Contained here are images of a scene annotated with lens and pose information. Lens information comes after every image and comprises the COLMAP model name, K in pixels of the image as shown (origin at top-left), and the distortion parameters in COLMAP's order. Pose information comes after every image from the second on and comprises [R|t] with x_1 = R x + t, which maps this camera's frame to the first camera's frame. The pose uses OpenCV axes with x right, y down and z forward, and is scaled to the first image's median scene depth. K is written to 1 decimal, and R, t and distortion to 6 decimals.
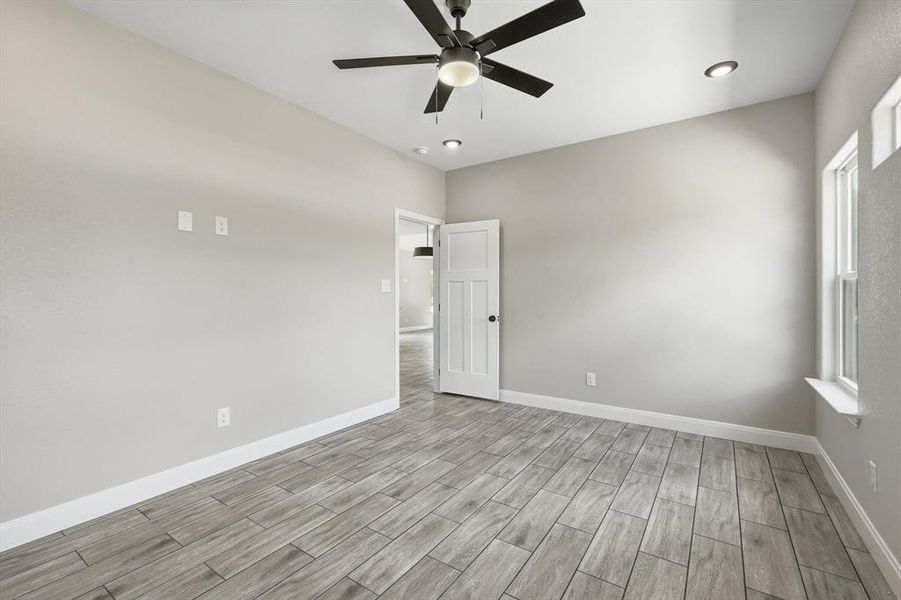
lens RADIAL K [[396.7, 0, 448.0], [0, 396.7, 291.5], [0, 0, 1]] dist [0.012474, -0.000060]
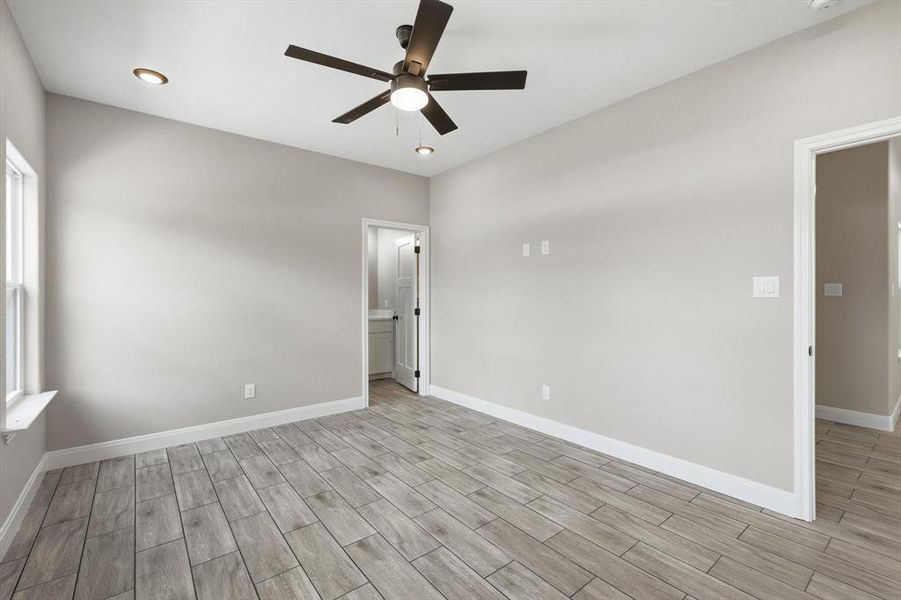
lens RADIAL K [[396.7, 0, 454.8], [0, 396.7, 295.8], [0, 0, 1]] dist [0.012474, -0.000060]
pose [[-0.281416, 0.006898, -0.959561, 0.841360], [0.011601, 0.999926, 0.003785, -0.014897], [0.959516, -0.010066, -0.281475, 1.169101]]
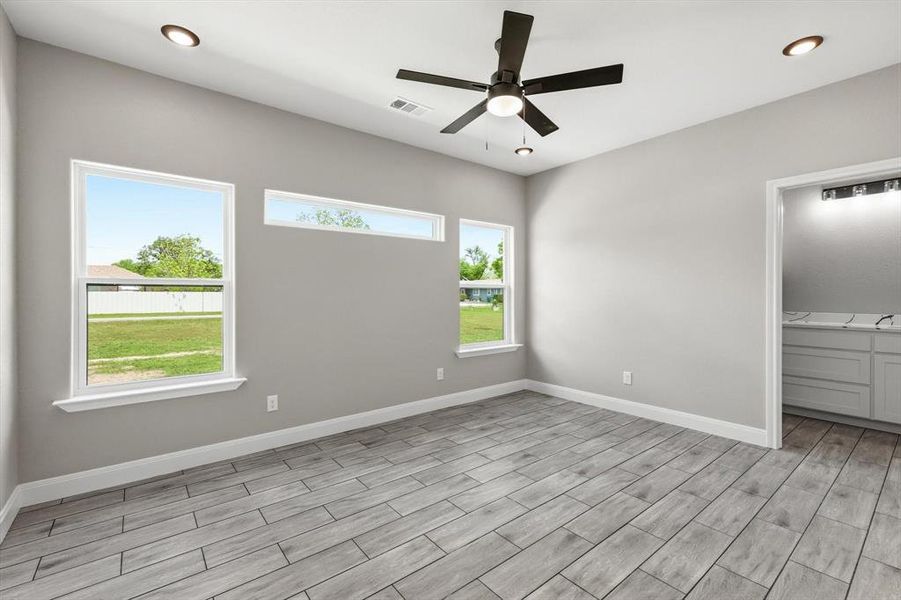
lens RADIAL K [[396.7, 0, 453.4], [0, 396.7, 299.4], [0, 0, 1]] dist [0.012474, -0.000060]
pose [[-0.960335, 0.003313, 0.278830, -0.119477], [0.003939, 0.999991, 0.001684, 0.009387], [-0.278822, 0.002715, -0.960339, 1.766424]]
